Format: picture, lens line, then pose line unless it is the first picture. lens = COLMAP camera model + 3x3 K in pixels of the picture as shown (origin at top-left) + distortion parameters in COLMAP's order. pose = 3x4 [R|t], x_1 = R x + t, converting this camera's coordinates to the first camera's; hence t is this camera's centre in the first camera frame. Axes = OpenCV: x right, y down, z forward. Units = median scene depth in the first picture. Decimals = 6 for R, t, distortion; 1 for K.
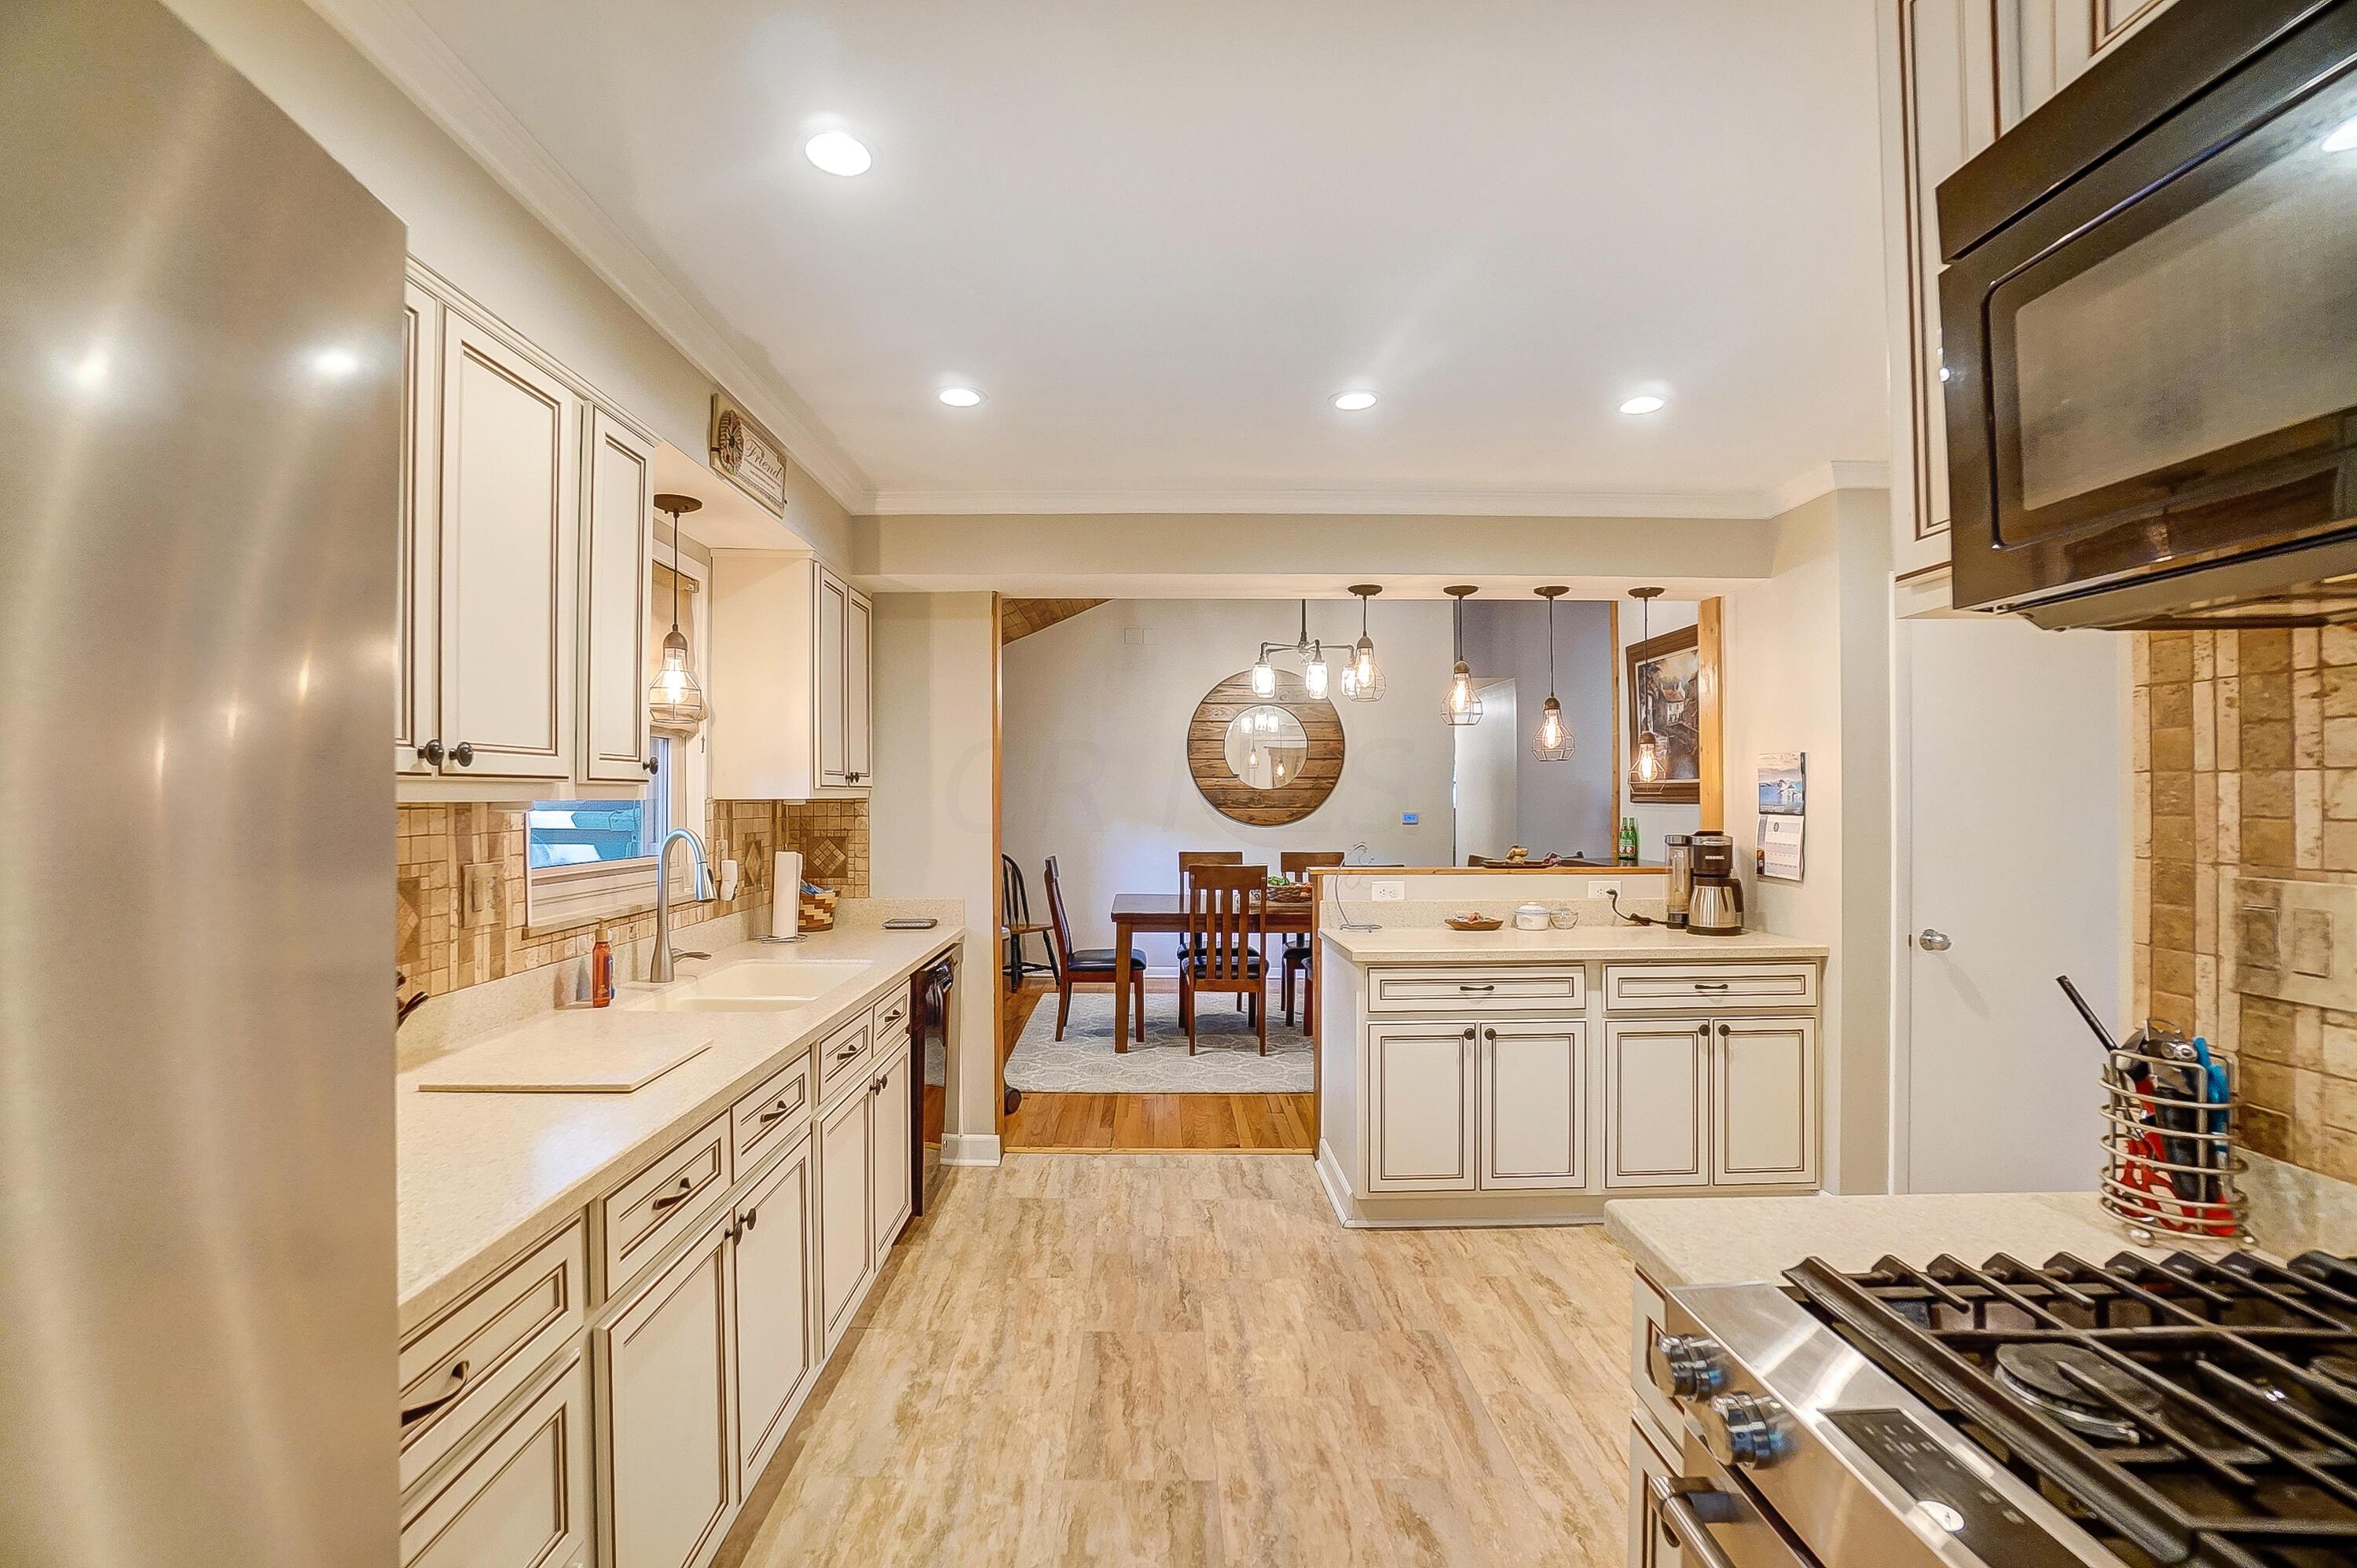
lens RADIAL K [[1060.8, 0, 1172.2], [0, 1060.8, 792.8], [0, 0, 1]] dist [-0.000841, -0.000087]
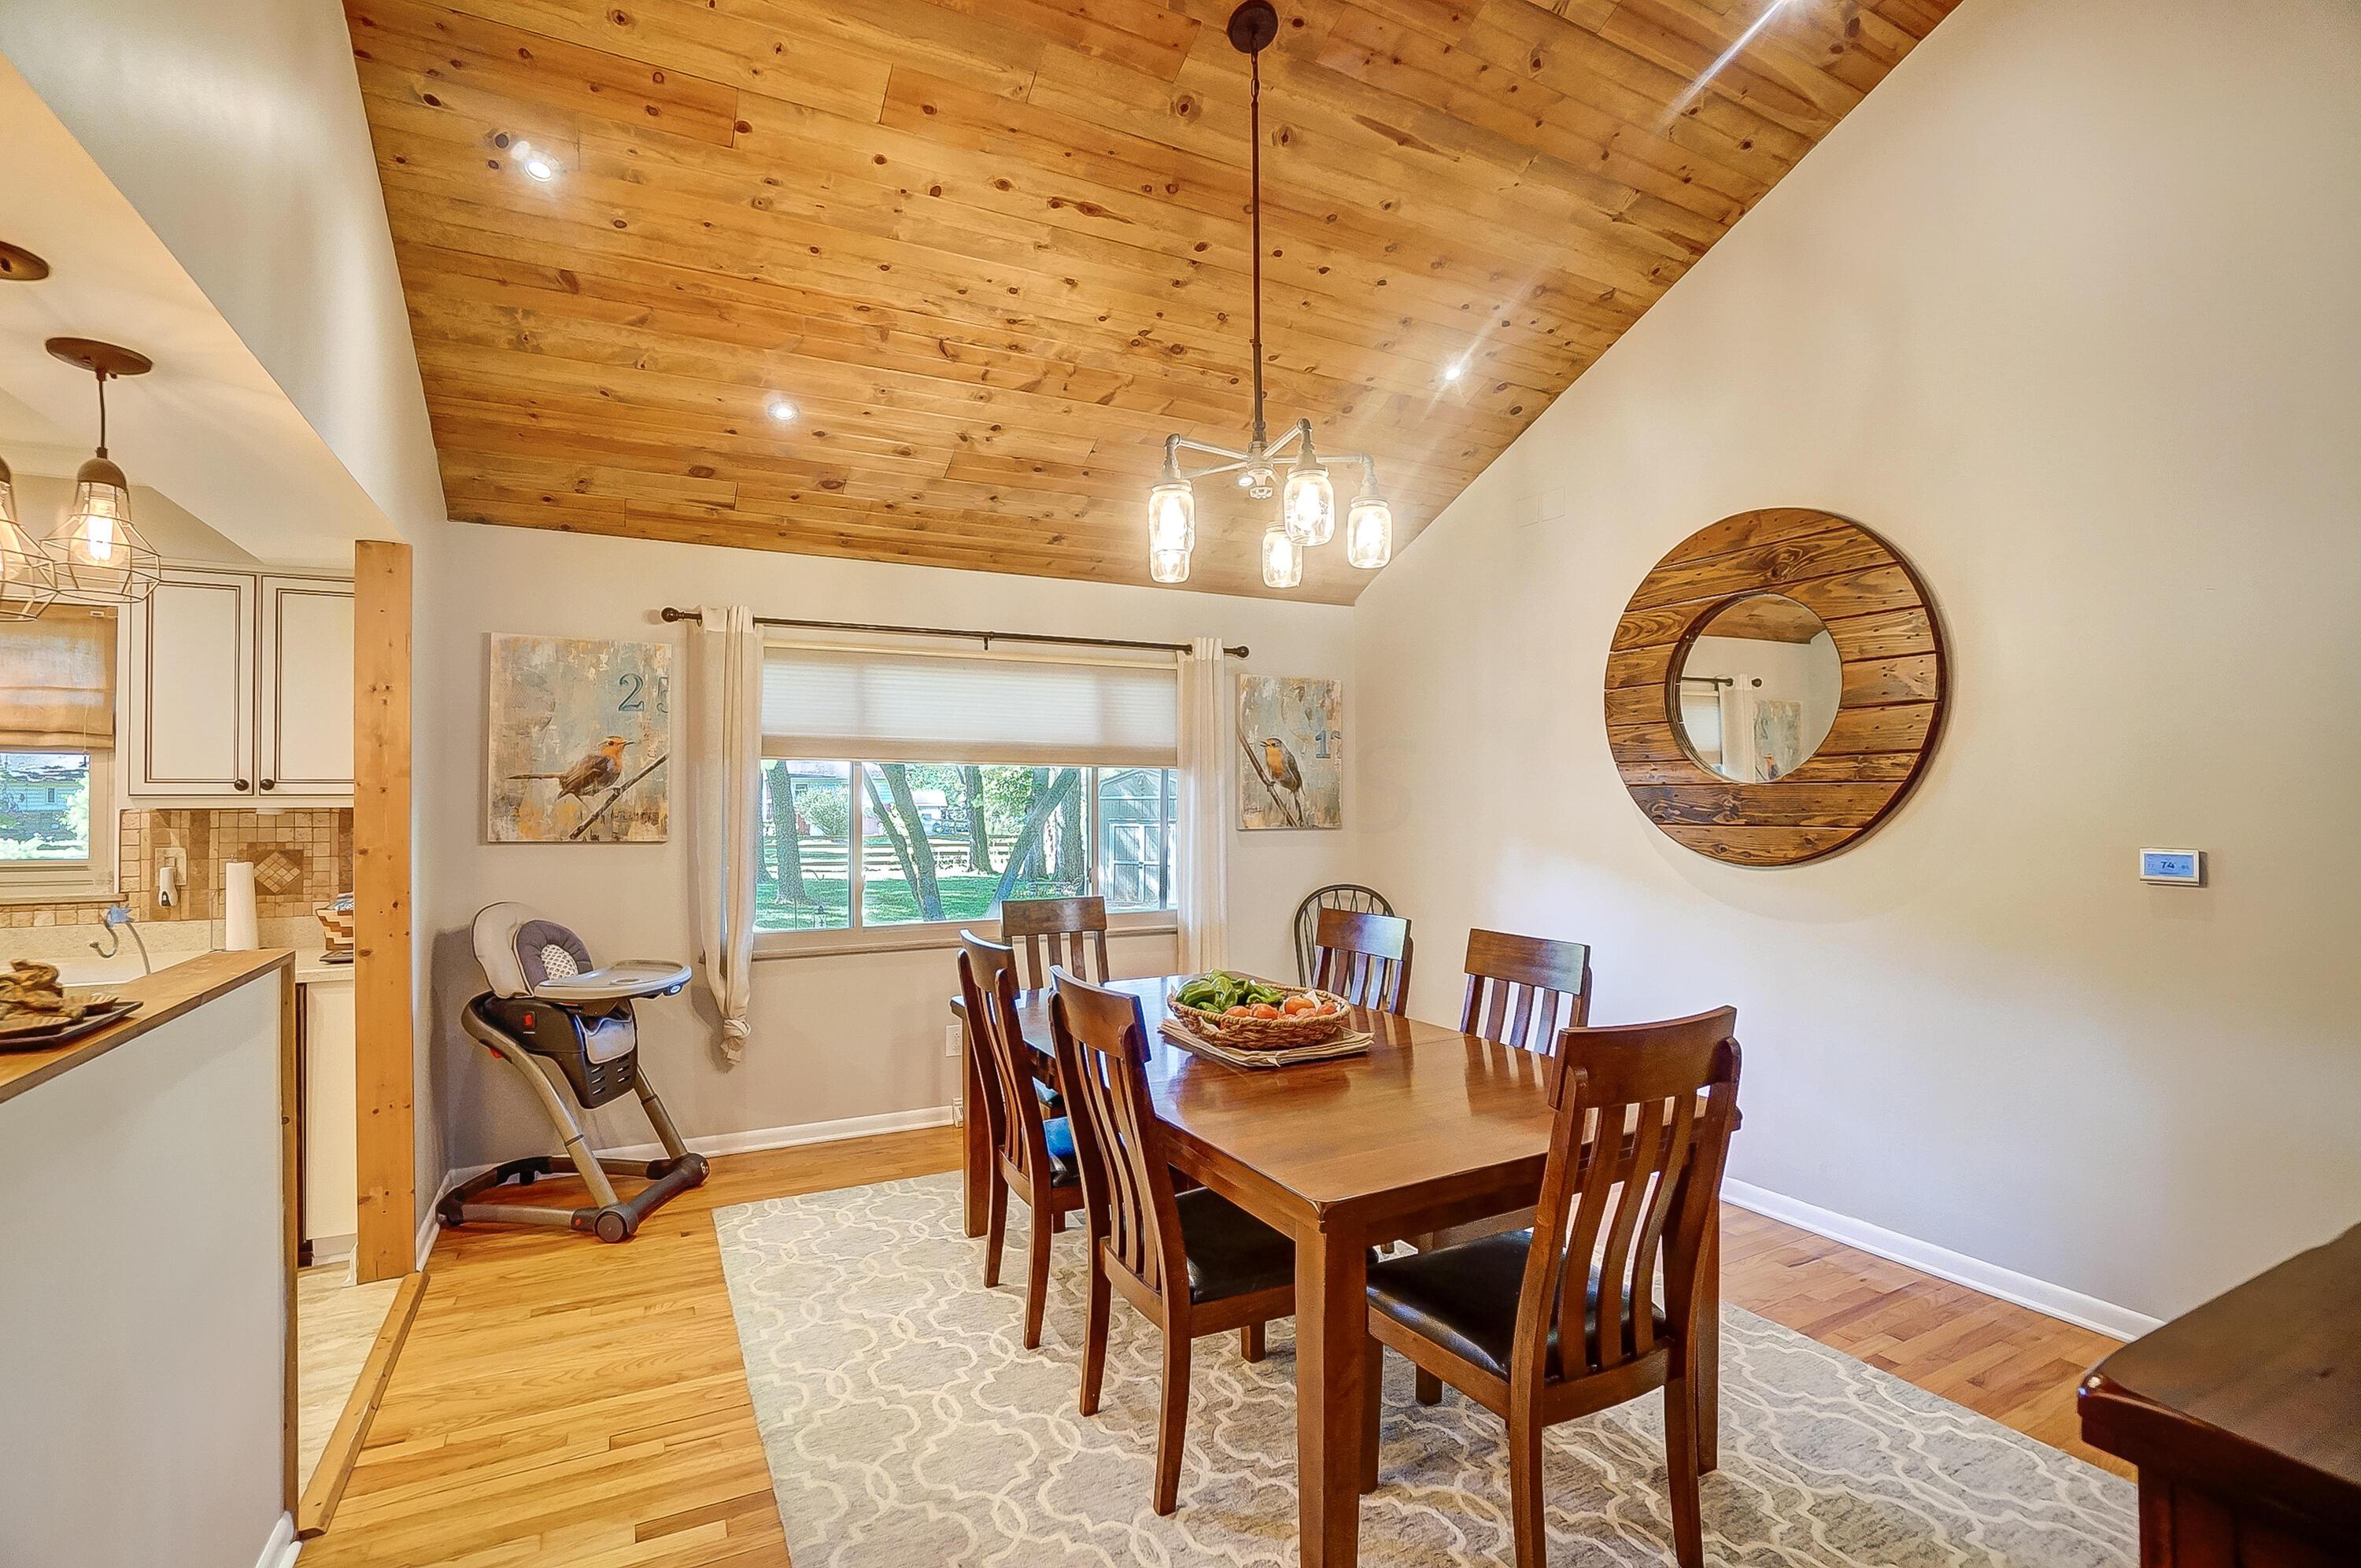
lens RADIAL K [[1062.5, 0, 1174.2], [0, 1062.5, 792.8], [0, 0, 1]] dist [-0.000841, -0.000087]
pose [[0.443601, -0.009985, -0.896169, 1.416394], [0.007521, 0.999944, -0.007418, 0.007046], [0.896193, -0.003450, 0.443652, 2.156899]]
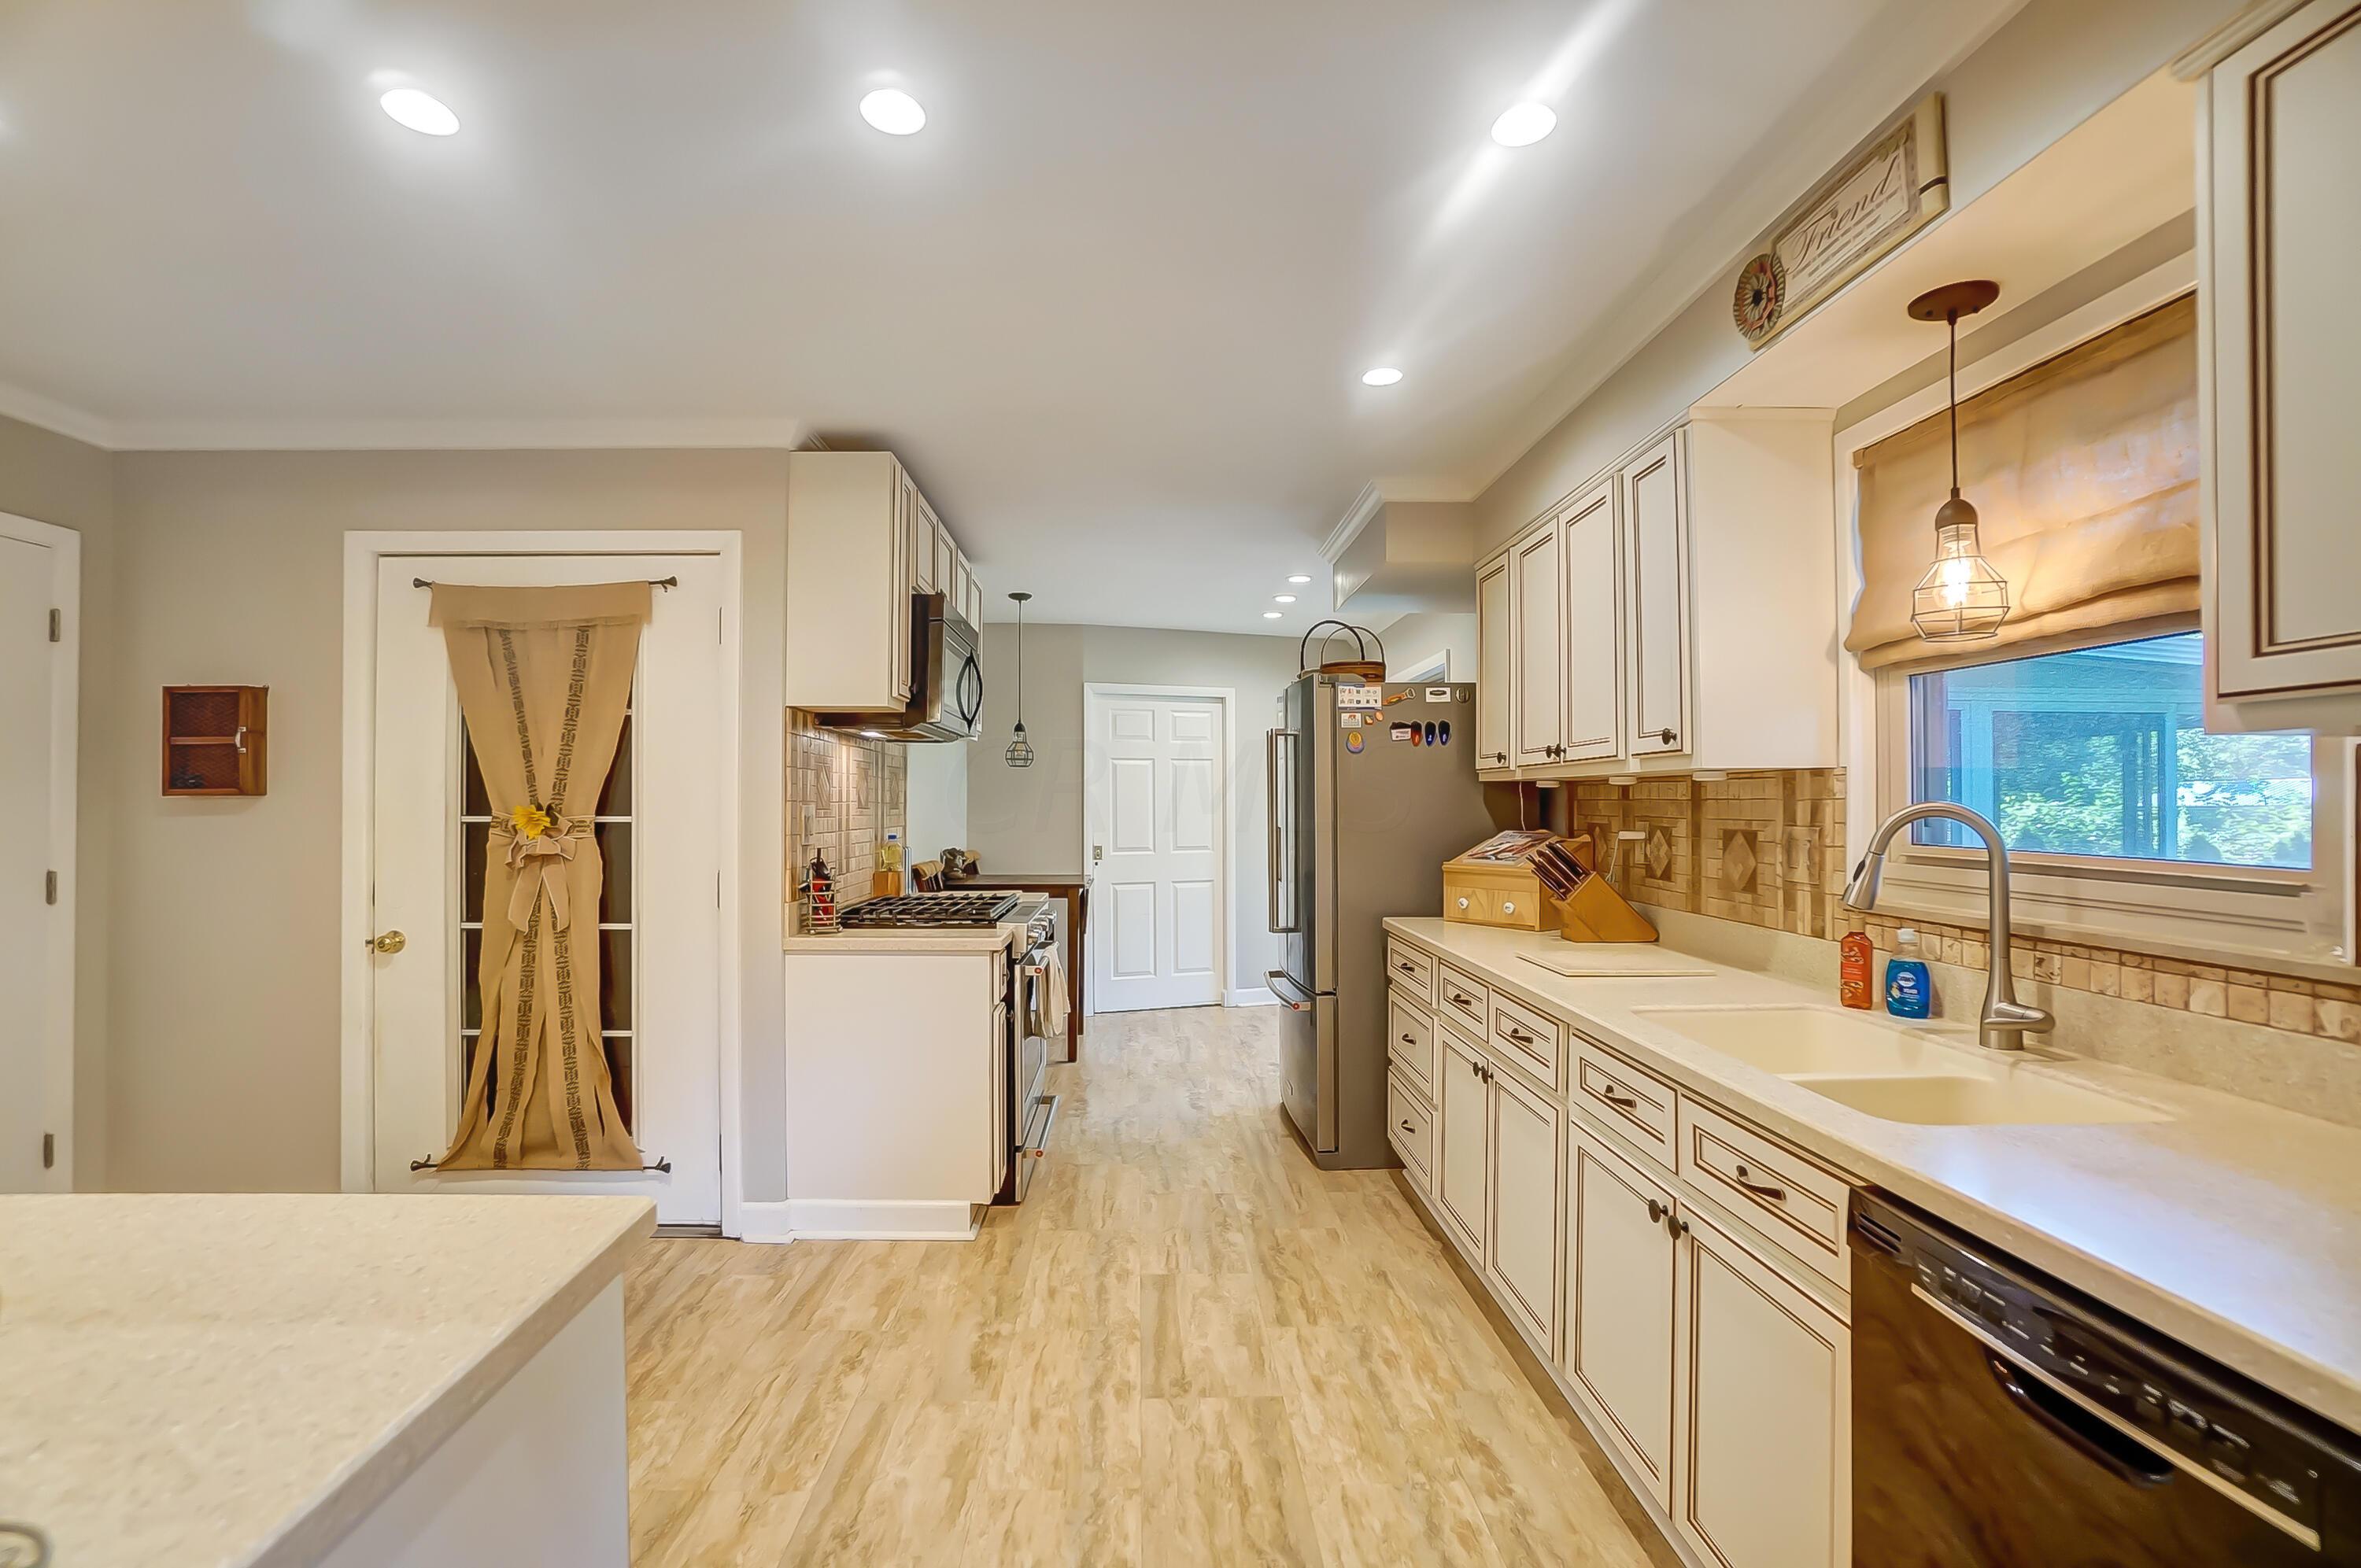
lens RADIAL K [[1062.5, 0, 1174.2], [0, 1062.5, 792.8], [0, 0, 1]] dist [-0.000841, -0.000087]
pose [[-0.999819, 0.001096, -0.018978, 0.027482], [0.001318, 0.999931, -0.011702, 0.041936], [0.018963, -0.011725, -0.999751, 2.034510]]
